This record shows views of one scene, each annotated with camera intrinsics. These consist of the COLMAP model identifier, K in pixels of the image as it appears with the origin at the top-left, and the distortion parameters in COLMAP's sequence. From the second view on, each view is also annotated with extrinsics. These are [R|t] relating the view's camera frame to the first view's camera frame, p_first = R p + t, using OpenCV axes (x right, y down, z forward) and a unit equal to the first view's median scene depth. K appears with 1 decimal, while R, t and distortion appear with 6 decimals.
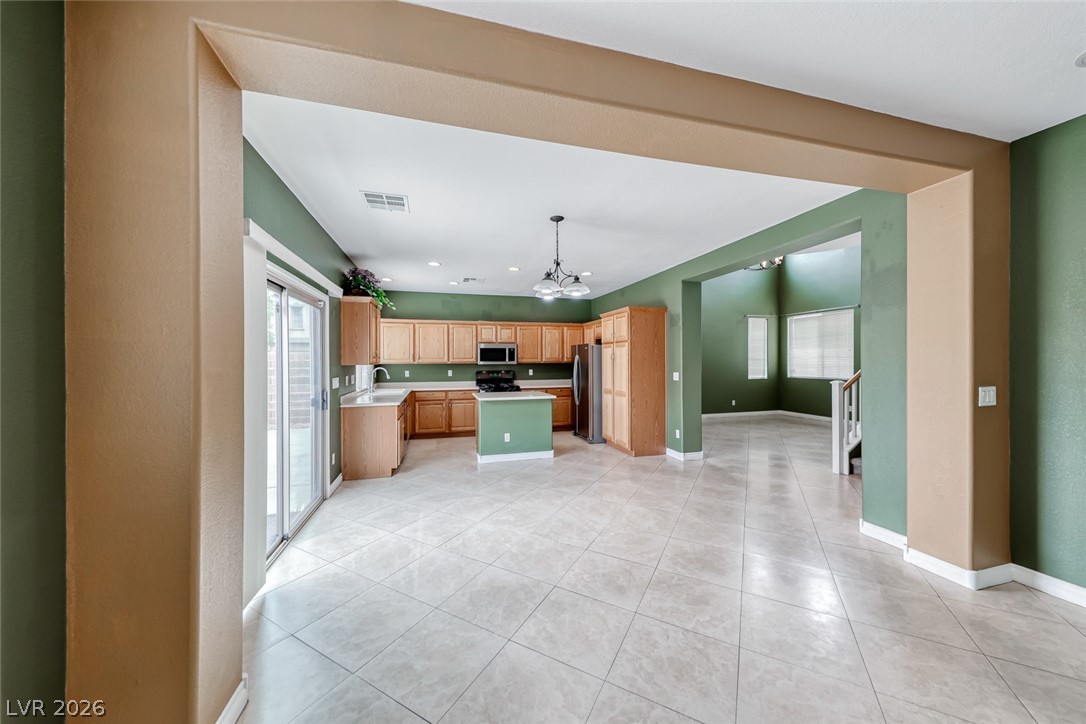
lens RADIAL K [[368.5, 0, 543.0], [0, 368.5, 362.0], [0, 0, 1]] dist [-0.000544, -0.000027]
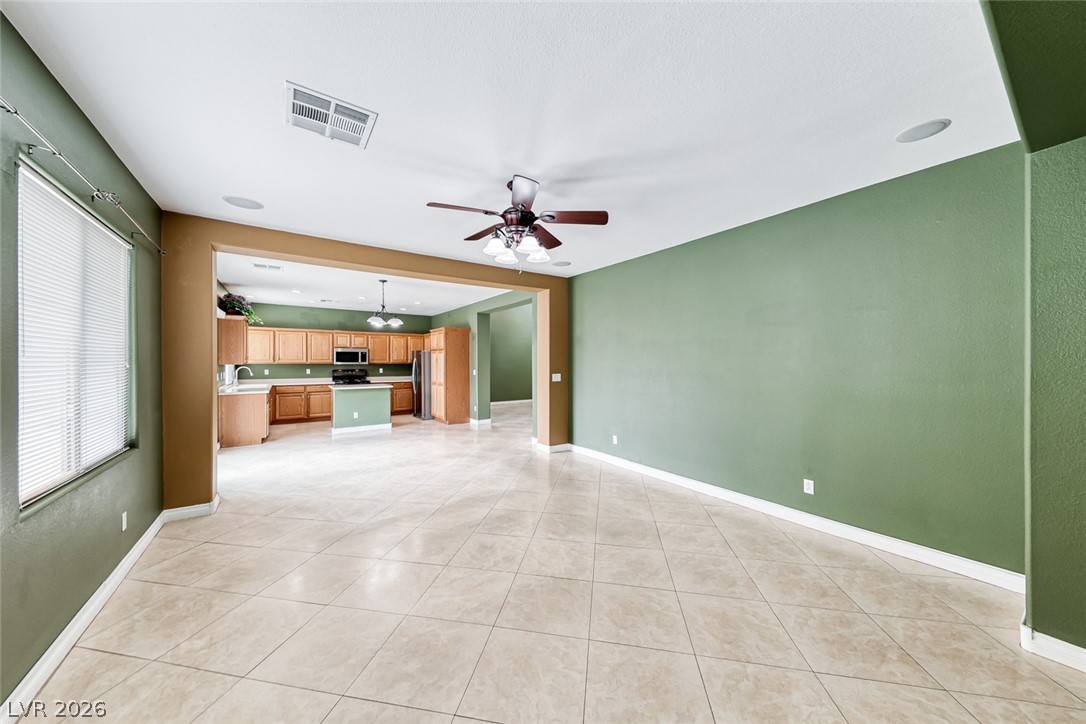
lens RADIAL K [[364.9, 0, 539.0], [0, 364.9, 364.3], [0, 0, 1]] dist [0.023252, 0.000000]
pose [[0.948189, 0.003496, 0.317688, 0.098606], [-0.004919, 0.999981, 0.003678, -0.002162], [-0.317669, -0.005050, 0.948188, -0.461469]]
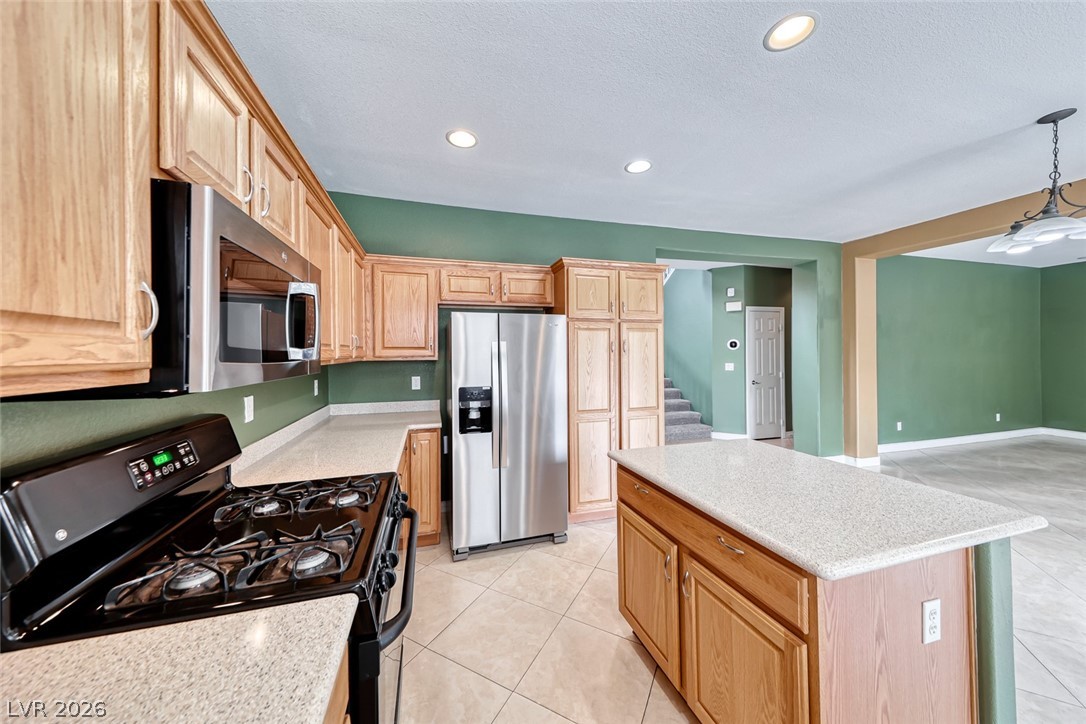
lens RADIAL K [[370.8, 0, 540.4], [0, 370.8, 357.9], [0, 0, 1]] dist [0.023243, 0.000000]
pose [[-0.028167, 0.005656, 0.999587, -0.301601], [0.015033, 0.999873, -0.005234, 0.002376], [-0.999490, 0.014880, -0.028249, 0.985191]]
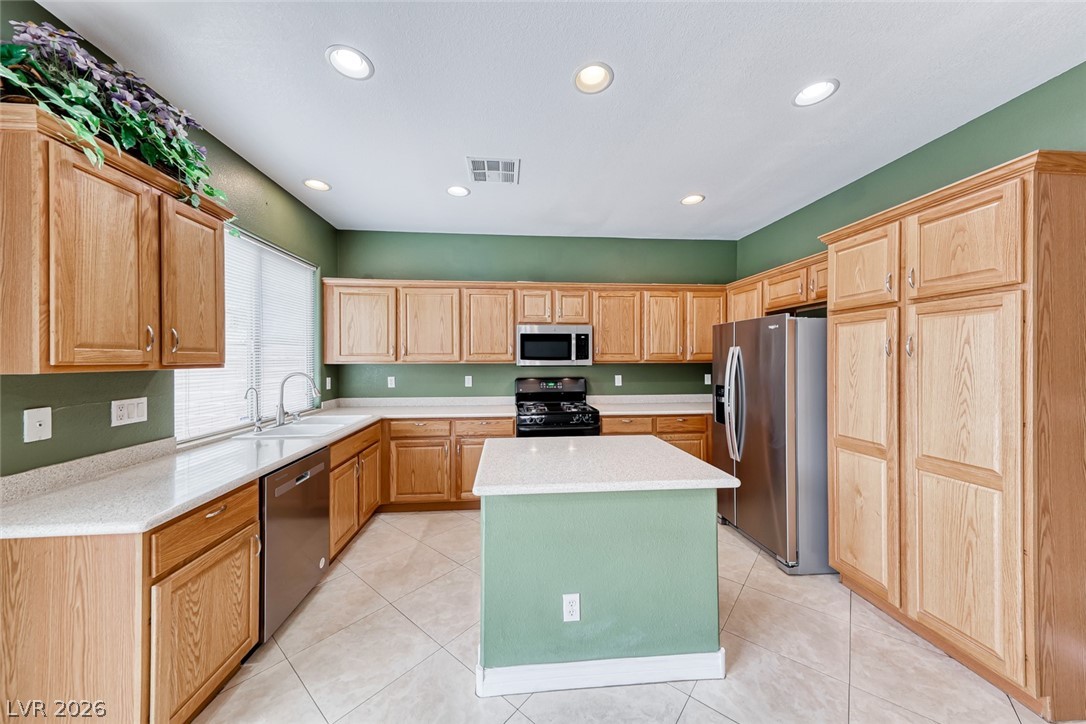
lens RADIAL K [[370.8, 0, 540.4], [0, 370.8, 357.9], [0, 0, 1]] dist [0.023243, 0.000000]
pose [[0.981872, 0.001934, -0.189537, -0.049398], [-0.003180, 0.999975, -0.006269, -0.001214], [0.189520, 0.006758, 0.981854, 0.535413]]
